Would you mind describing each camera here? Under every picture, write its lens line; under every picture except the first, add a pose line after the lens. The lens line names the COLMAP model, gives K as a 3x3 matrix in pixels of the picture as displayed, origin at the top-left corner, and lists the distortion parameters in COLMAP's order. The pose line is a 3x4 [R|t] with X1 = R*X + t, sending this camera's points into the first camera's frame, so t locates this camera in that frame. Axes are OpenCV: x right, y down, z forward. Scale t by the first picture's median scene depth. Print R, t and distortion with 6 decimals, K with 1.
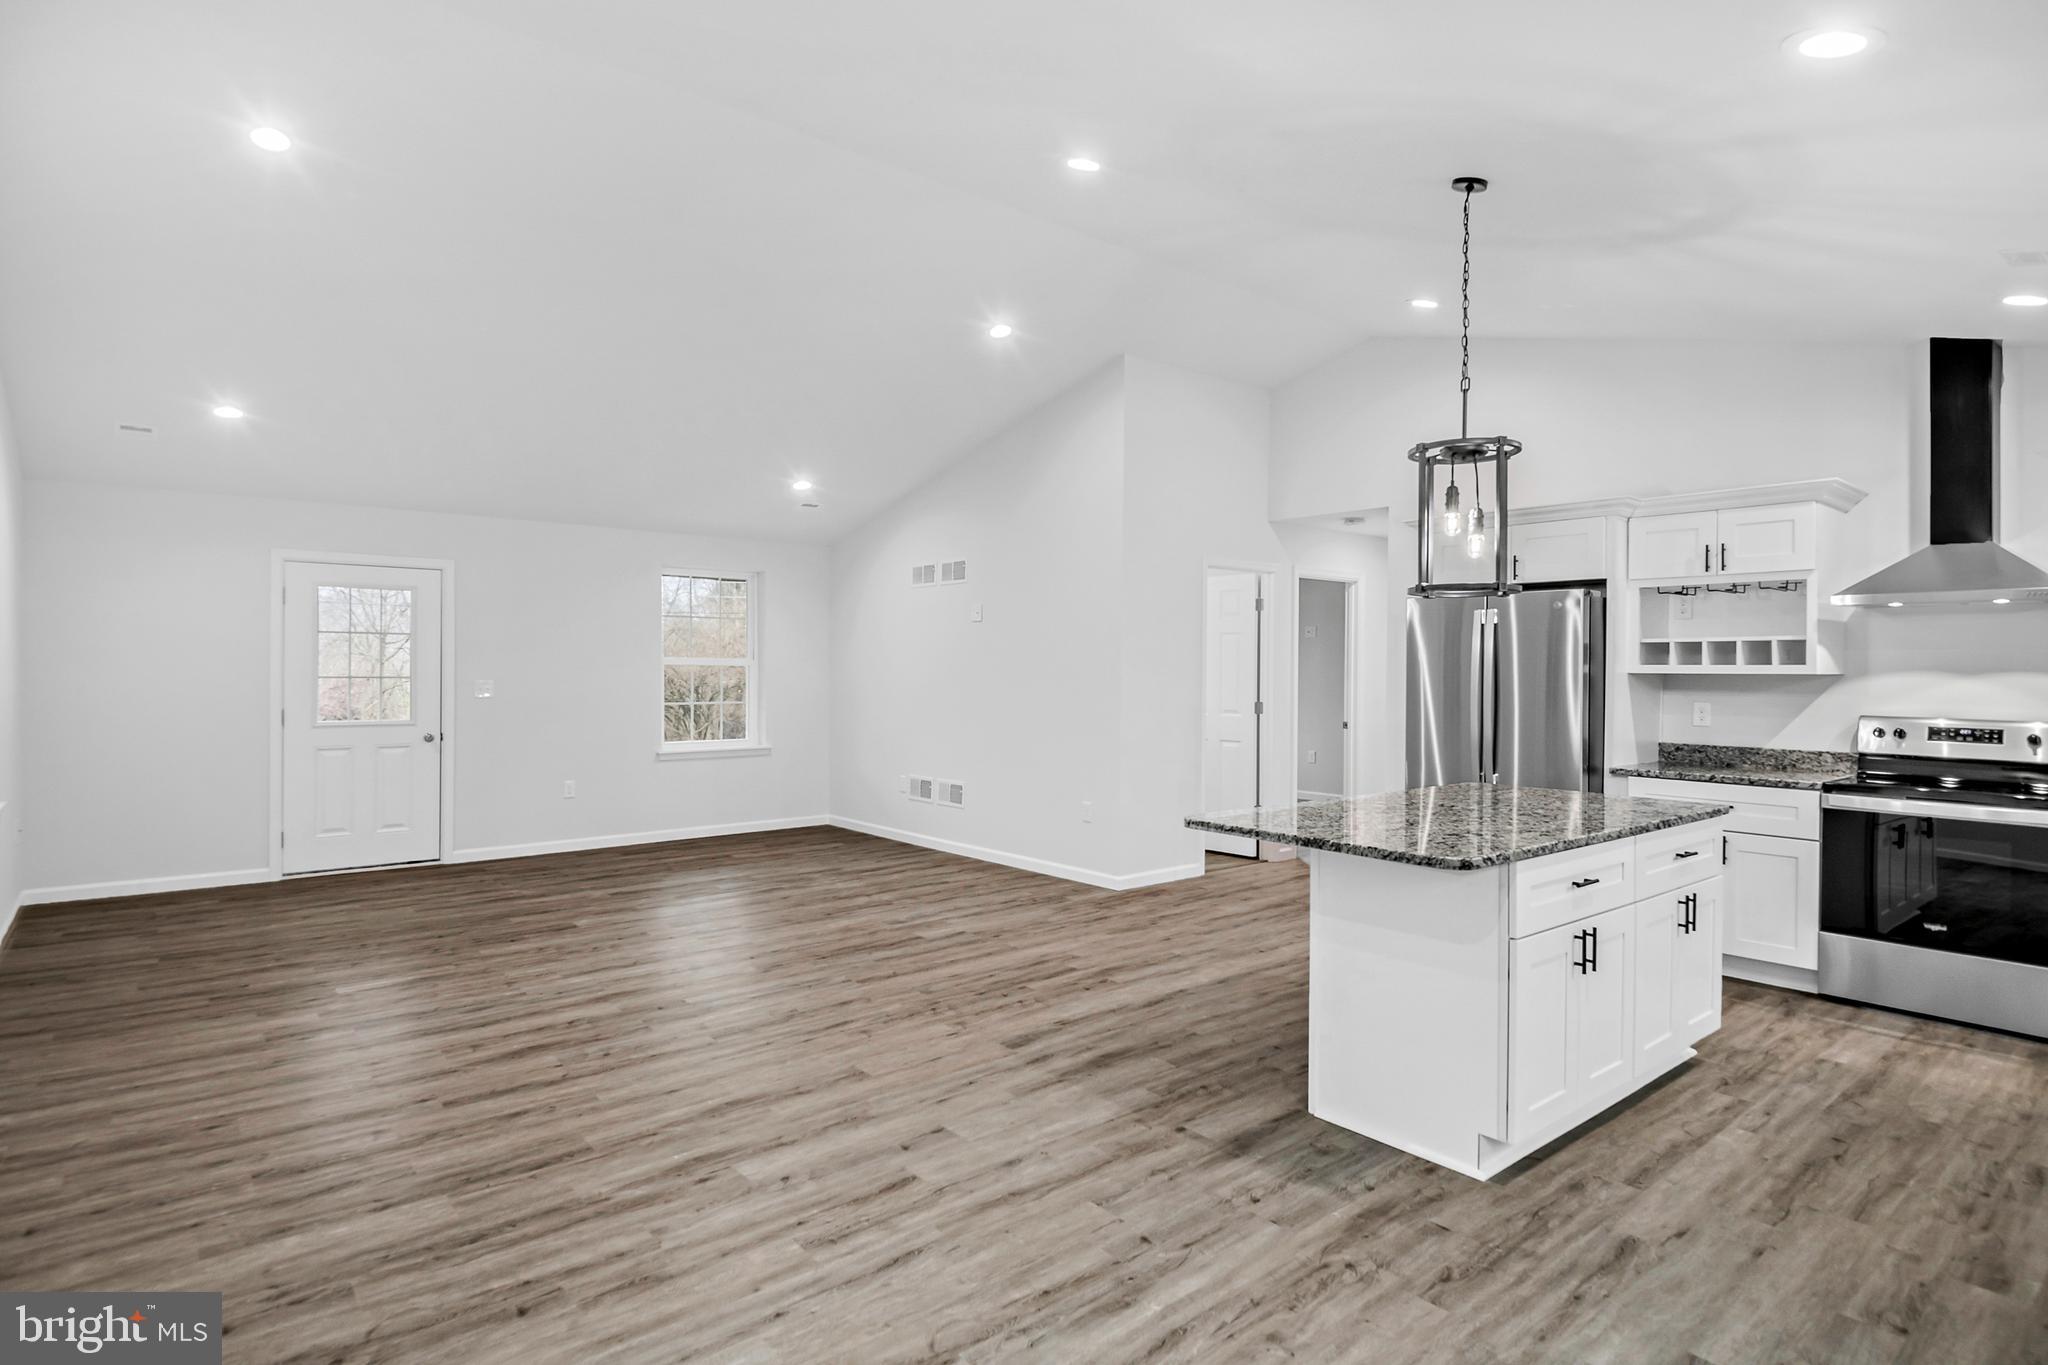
lens RADIAL K [[1060.9, 0, 1017.5], [0, 1060.9, 671.5], [0, 0, 1]] dist [0.022246, -0.025540]
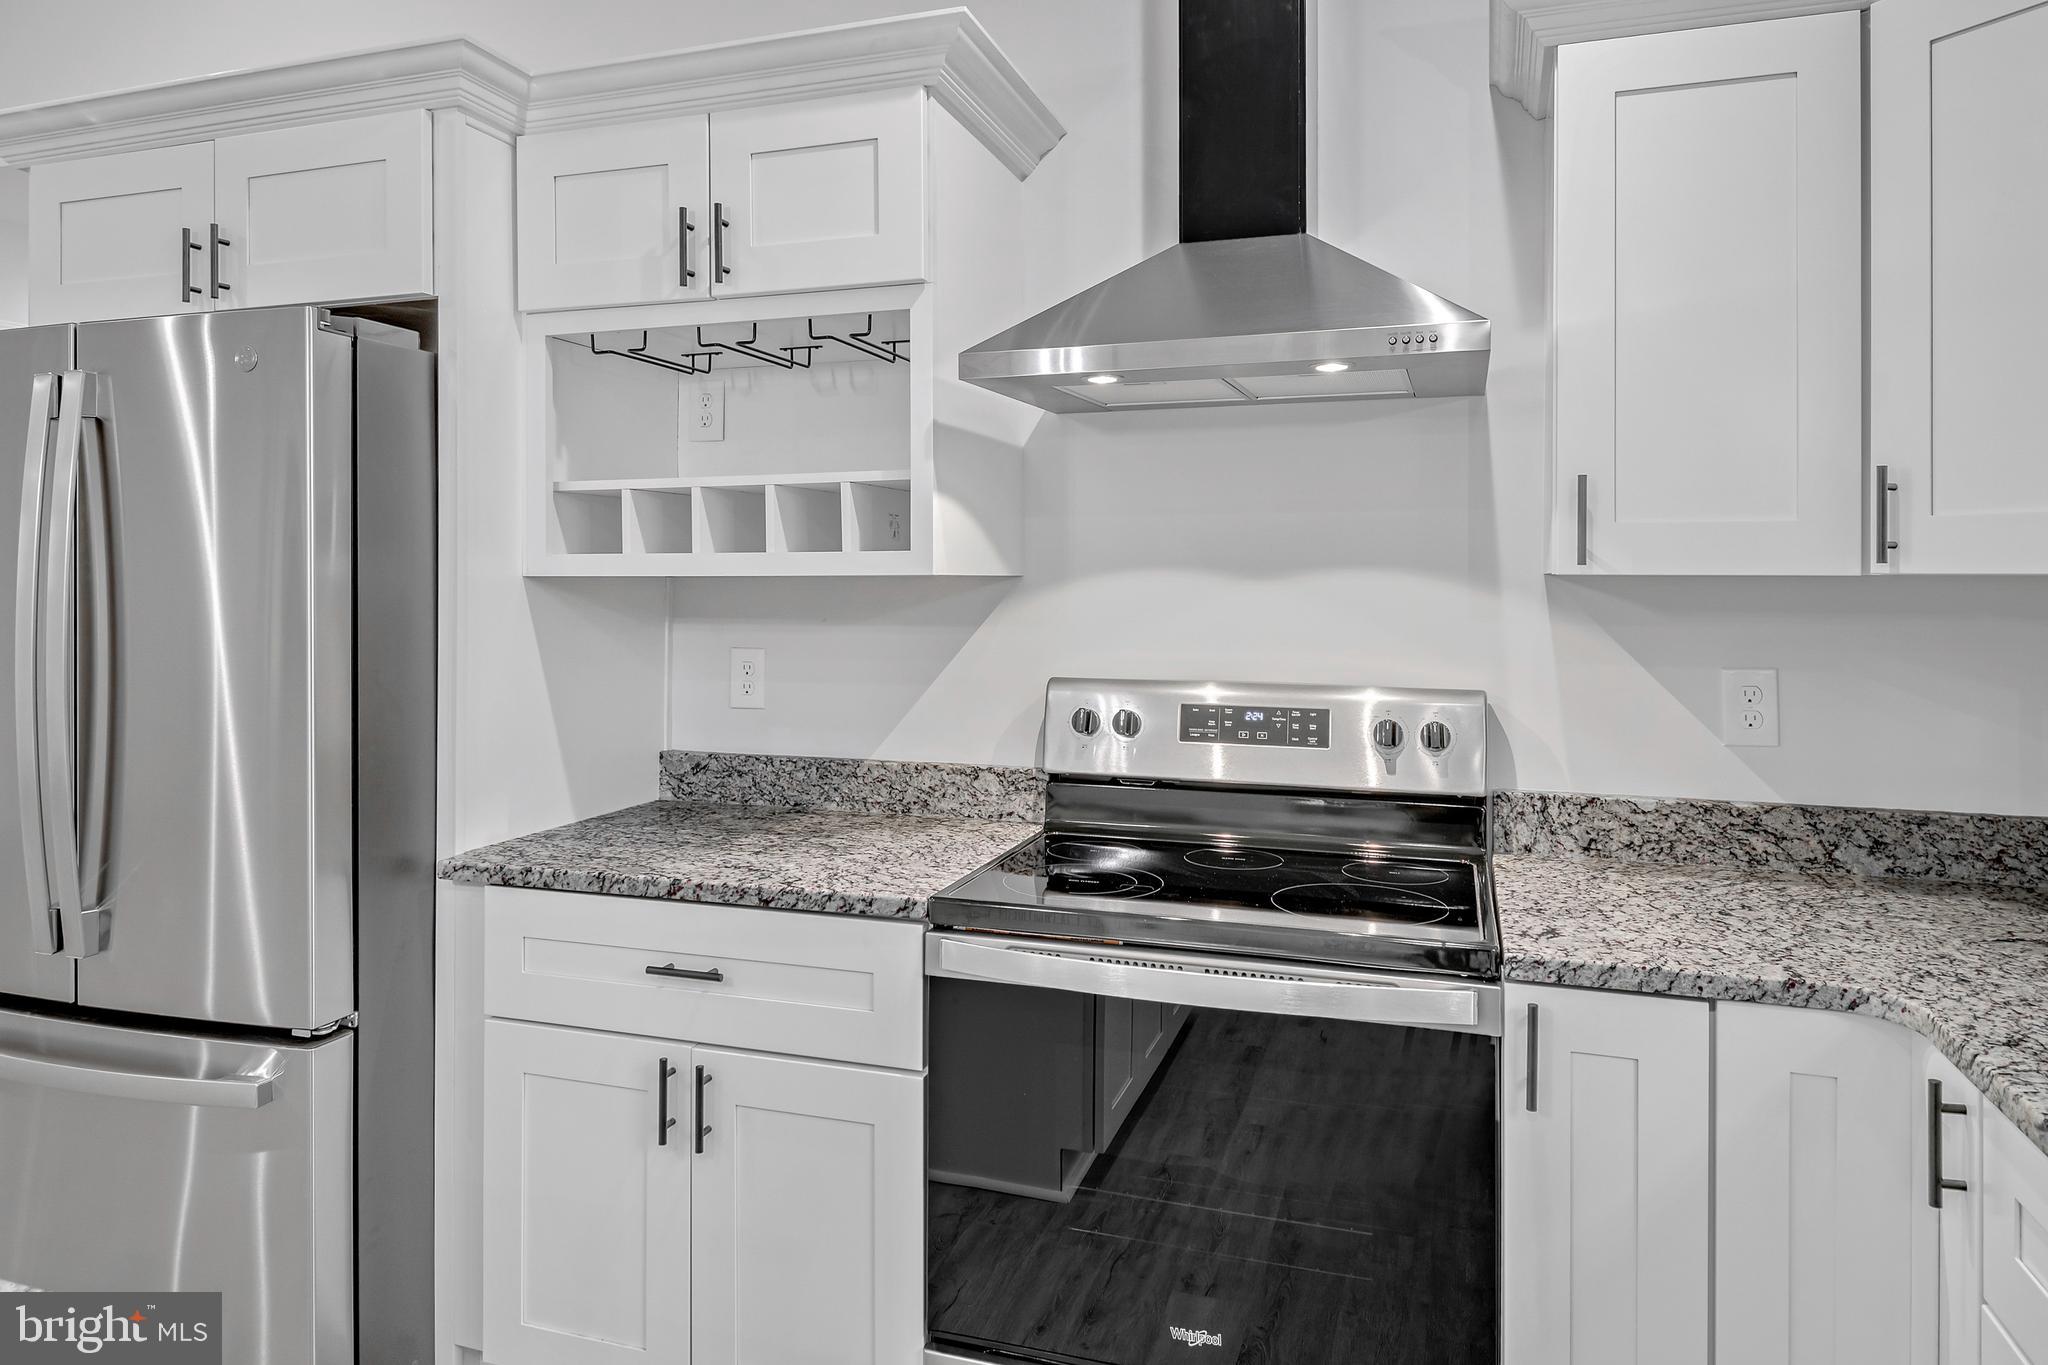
lens RADIAL K [[1307.7, 0, 1012.3], [0, 1307.7, 577.0], [0, 0, 1]] dist [0.020874, -0.023194]
pose [[0.849131, -0.006069, 0.528148, 0.557762], [0.008679, 0.999959, -0.002462, 0.004562], [-0.528112, 0.006675, 0.849149, 0.632212]]
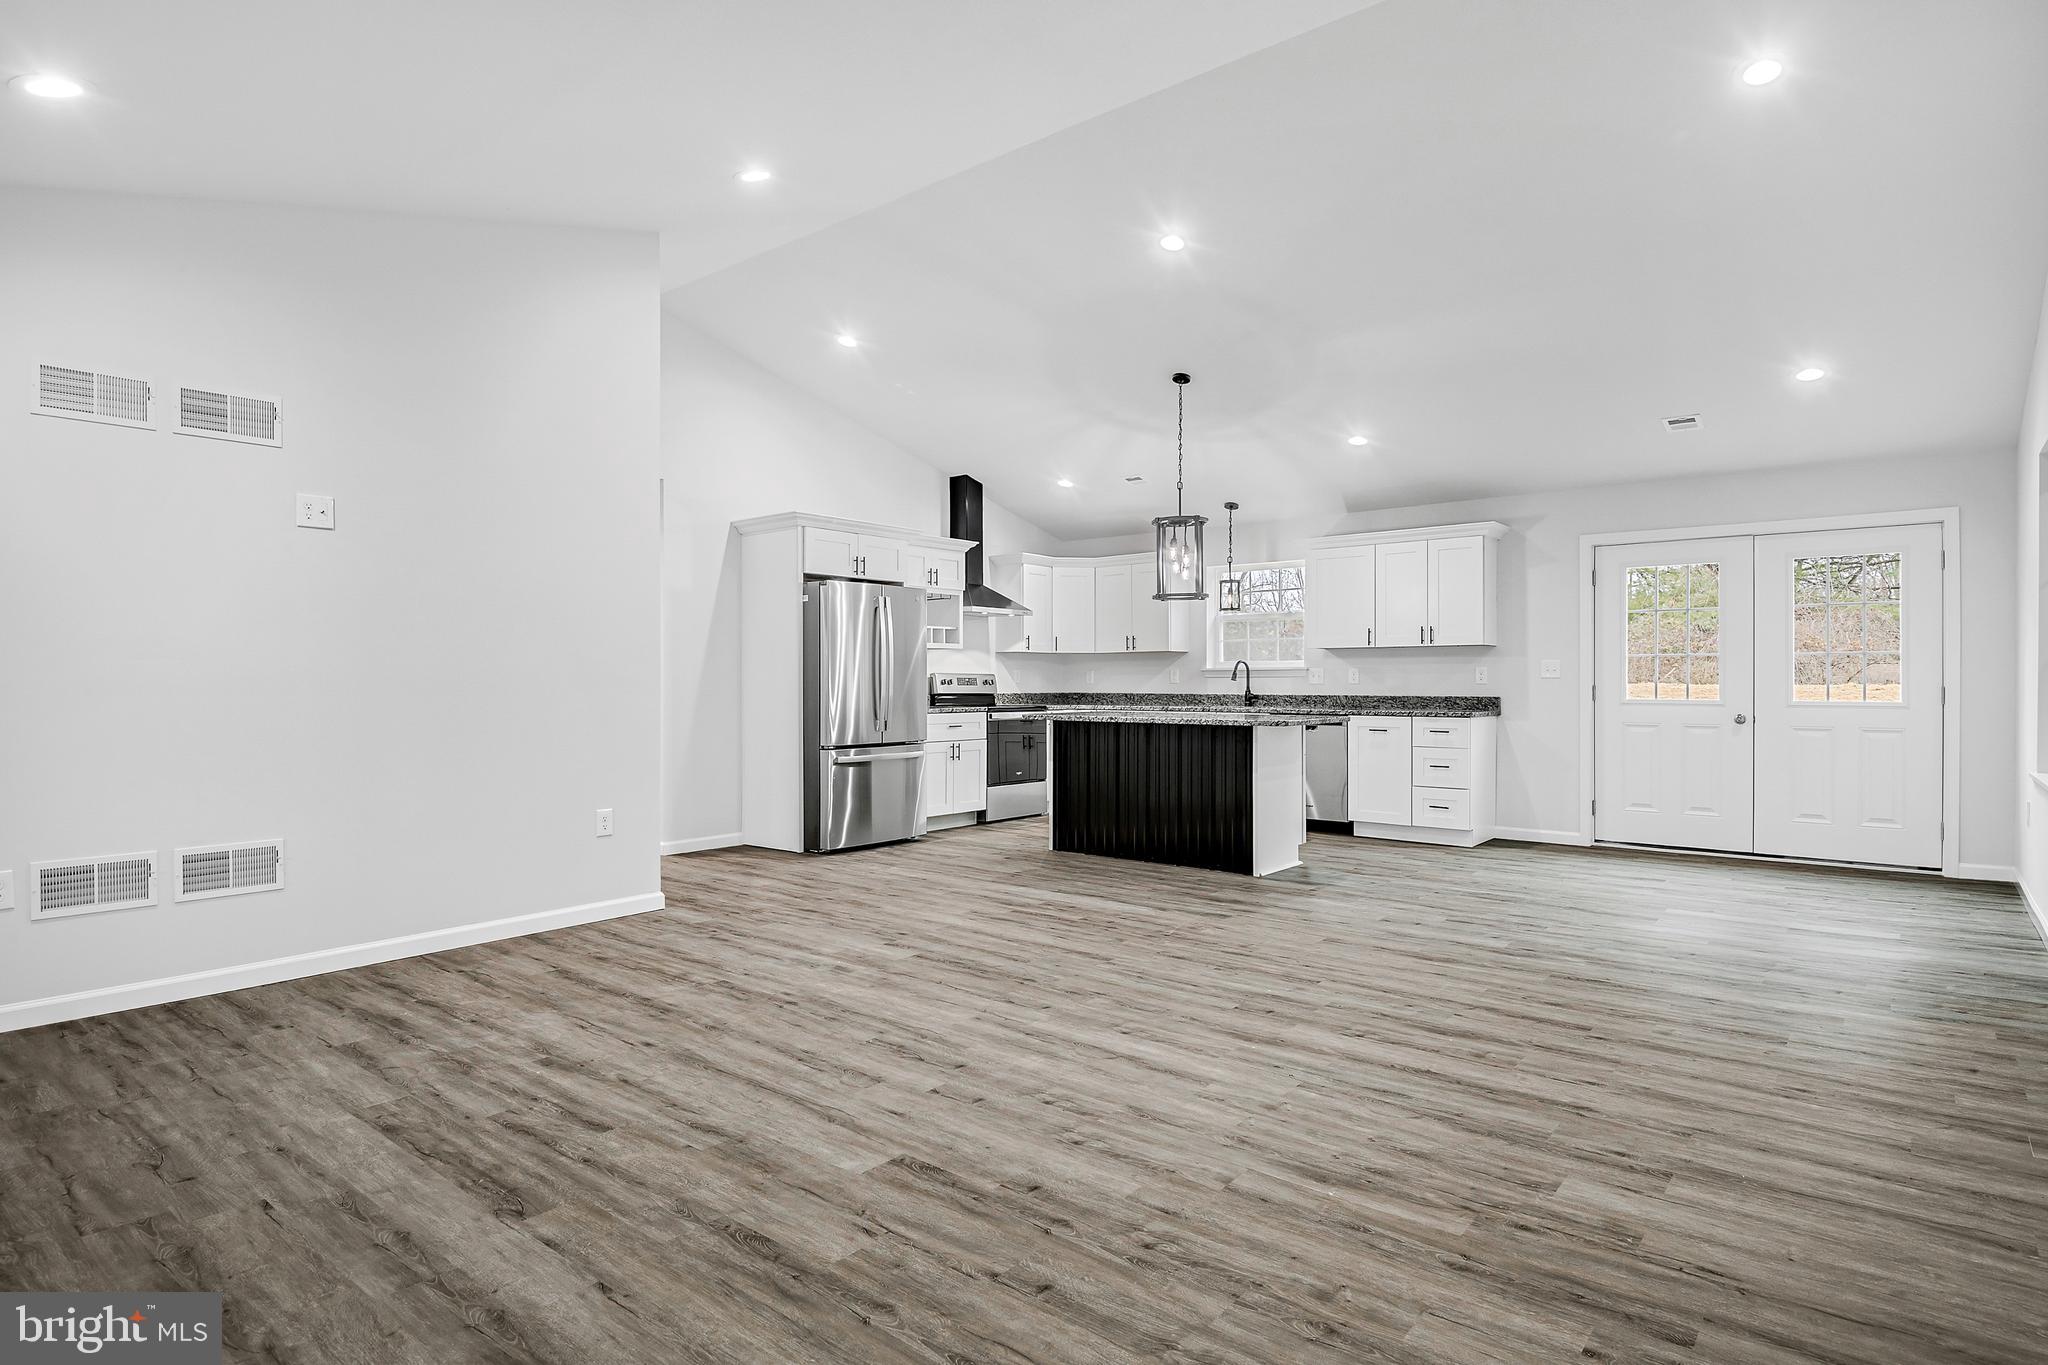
lens RADIAL K [[1079.3, 0, 1012.9], [0, 1079.3, 683.5], [0, 0, 1]] dist [0.021176, -0.026917]
pose [[-0.187920, -0.009583, 0.982138, -1.089216], [0.001990, 0.999947, 0.010137, 0.043891], [-0.982182, 0.003860, -0.187891, 1.300677]]
